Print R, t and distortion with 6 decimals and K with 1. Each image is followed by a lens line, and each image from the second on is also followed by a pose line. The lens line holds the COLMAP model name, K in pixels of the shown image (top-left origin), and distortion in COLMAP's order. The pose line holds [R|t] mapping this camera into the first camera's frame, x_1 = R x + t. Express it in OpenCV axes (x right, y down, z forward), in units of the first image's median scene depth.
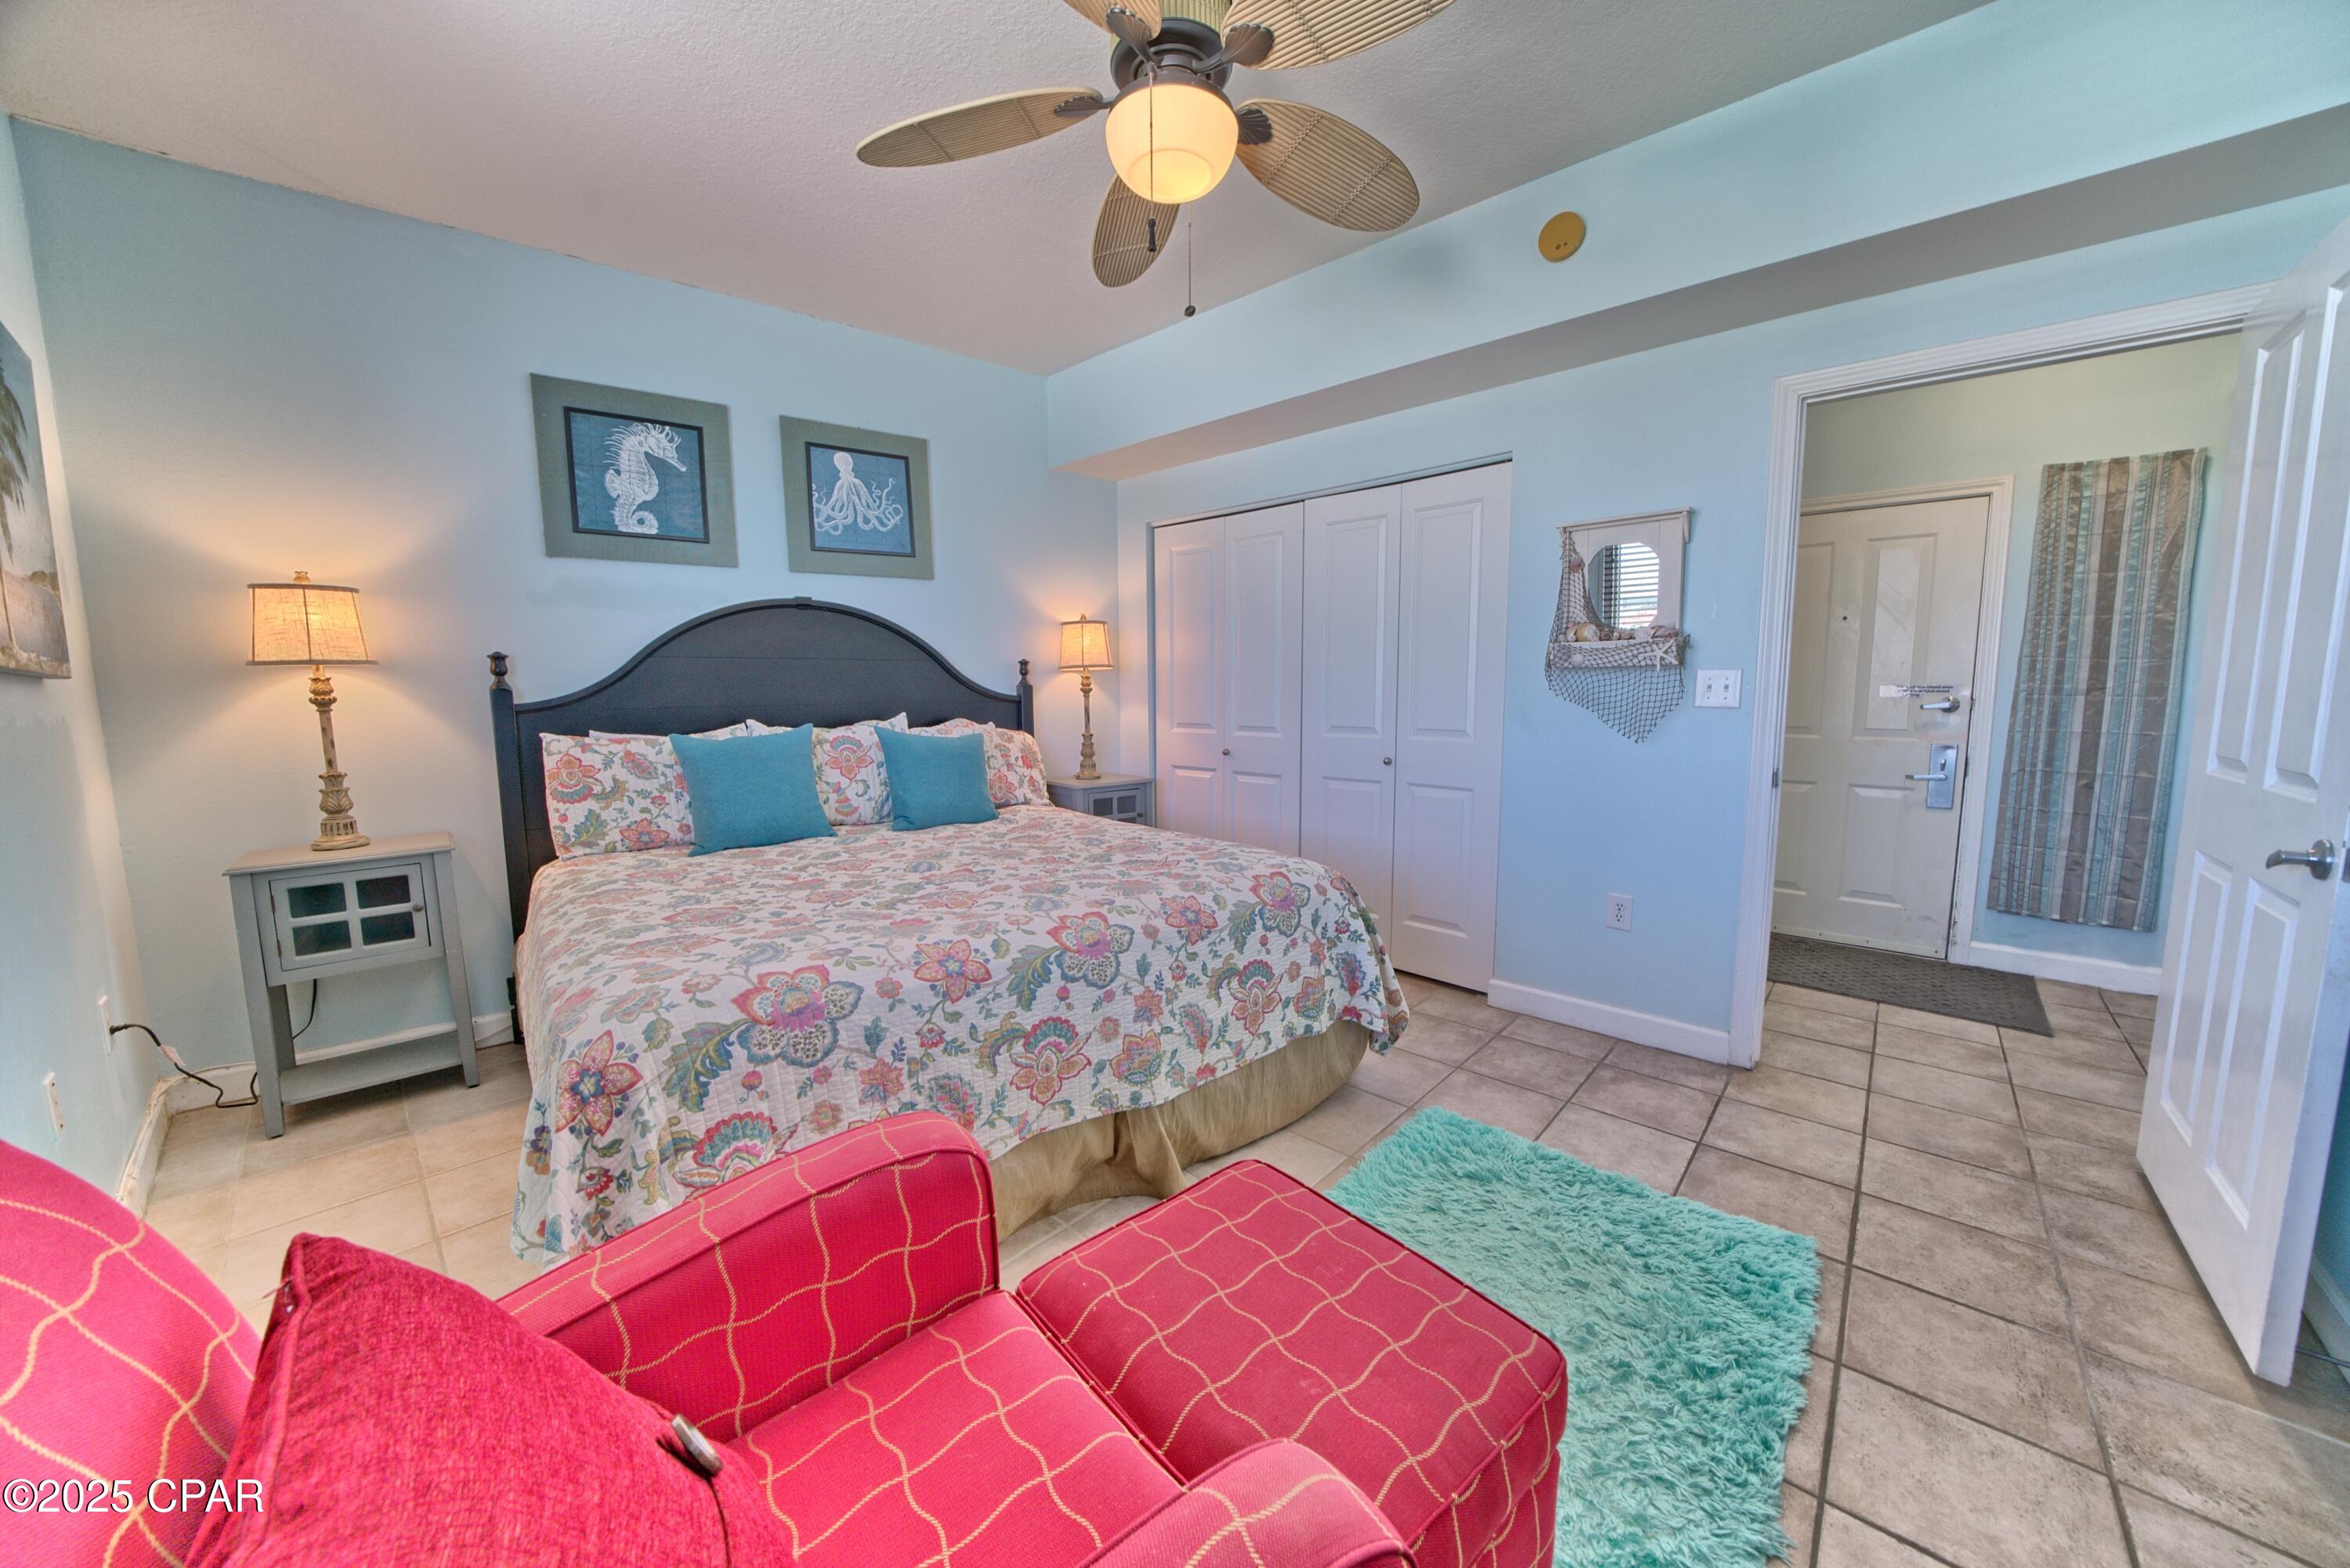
lens RADIAL K [[811.3, 0, 1180.4], [0, 811.3, 782.0], [0, 0, 1]] dist [-0.024928, 0.002409]
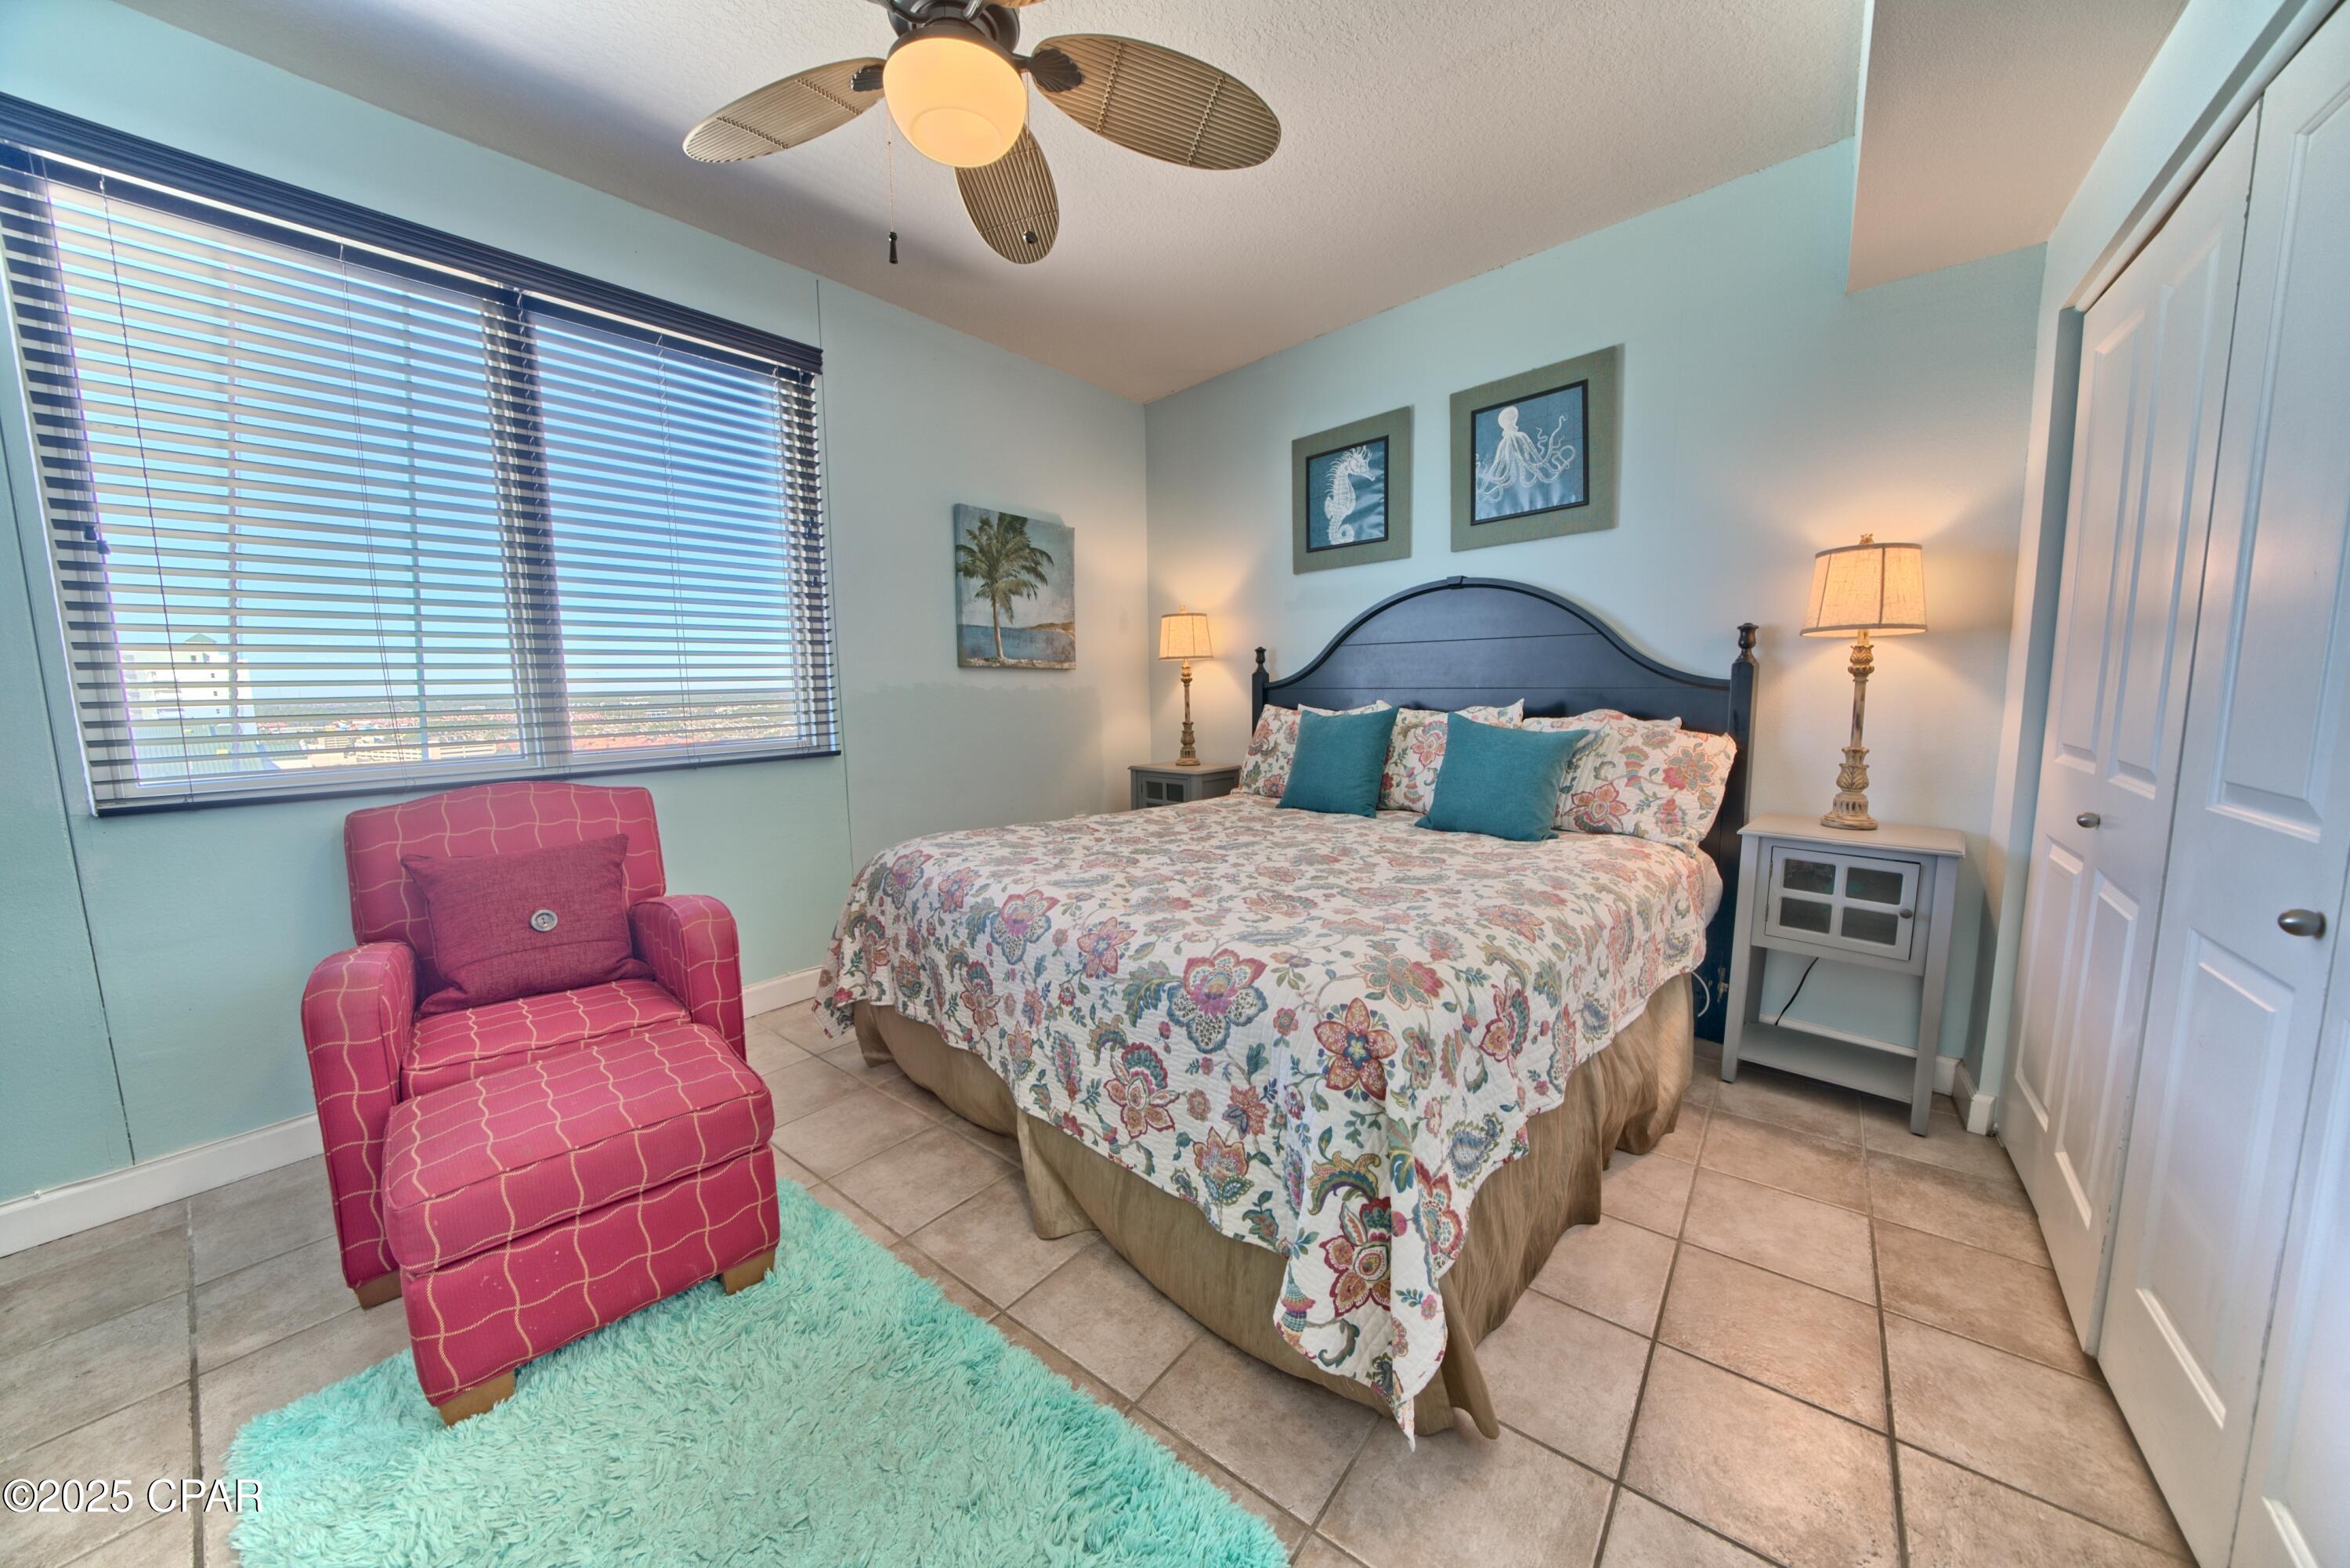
lens RADIAL K [[811.3, 0, 1167.0], [0, 811.3, 778.1], [0, 0, 1]] dist [-0.024928, 0.002409]
pose [[0.067391, 0.126185, -0.989715, 0.796967], [-0.103038, 0.987546, 0.118892, -0.109747], [0.992392, 0.093966, 0.079554, 0.948093]]
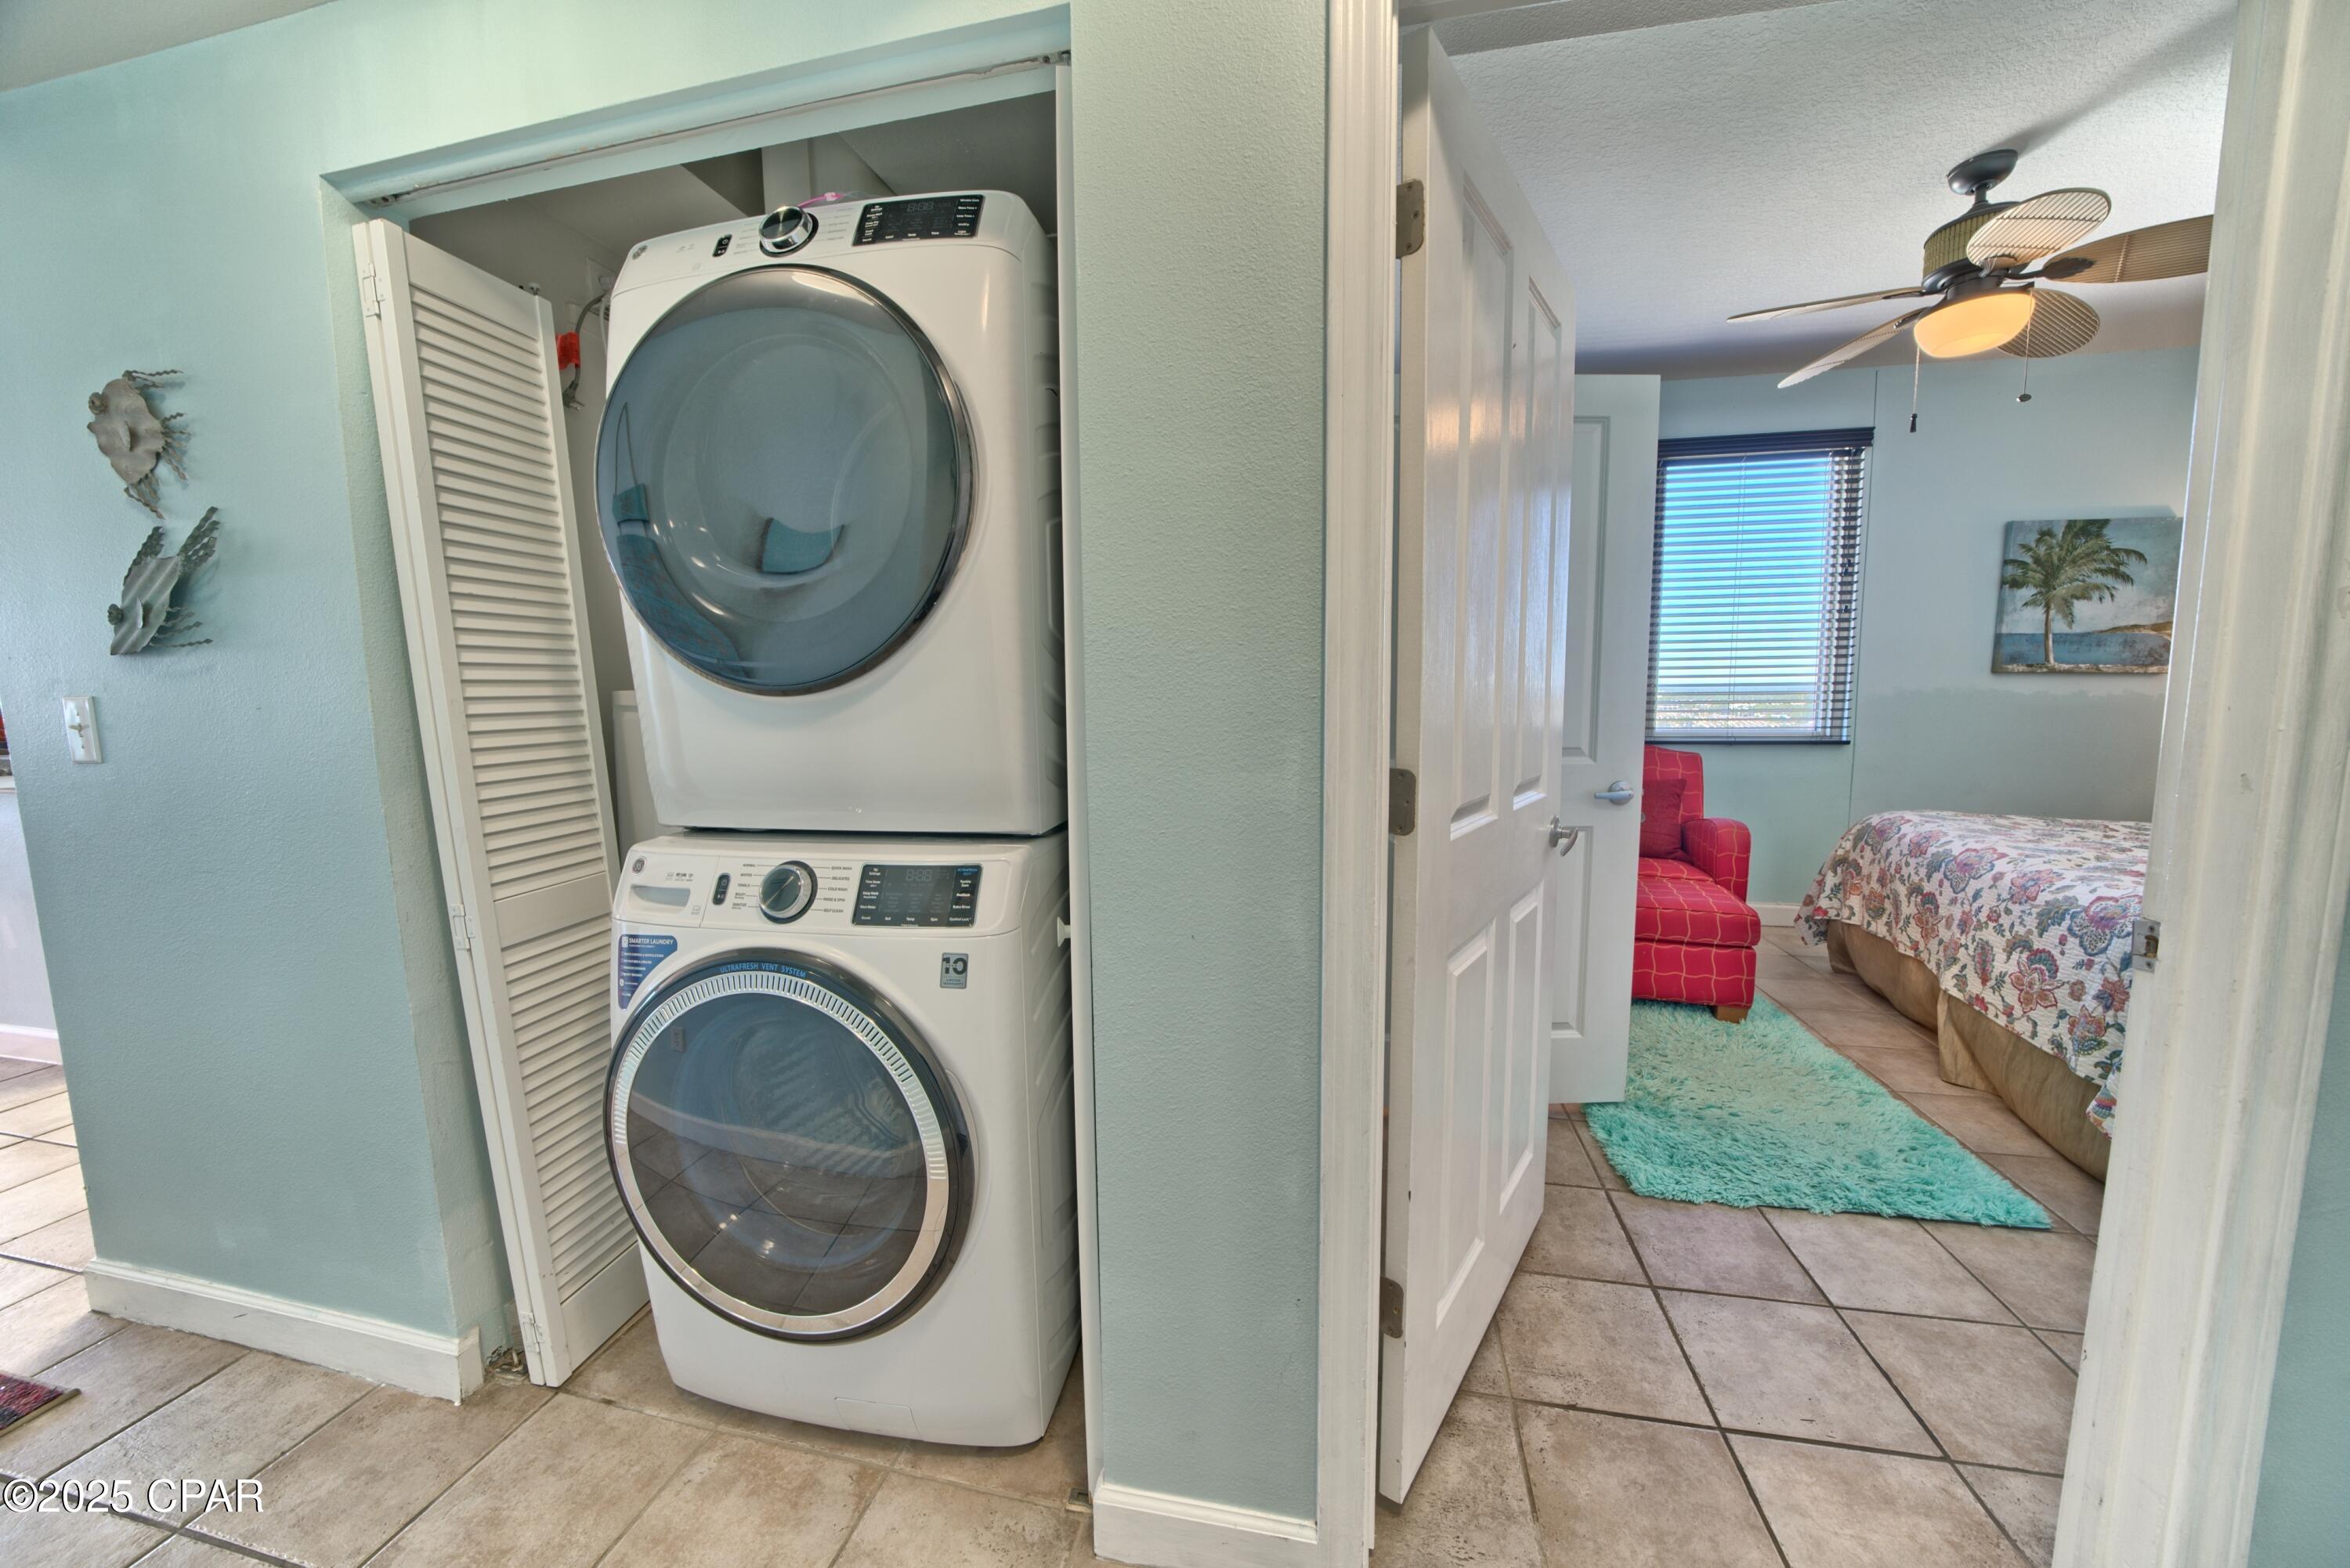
lens RADIAL K [[811.3, 0, 1177.4], [0, 811.3, 776.6], [0, 0, 1]] dist [-0.024928, 0.002409]
pose [[-0.864429, 0.074644, -0.497184, 1.572117], [-0.037581, 0.976557, 0.211955, -0.175028], [0.501349, 0.201905, -0.841358, 1.263694]]
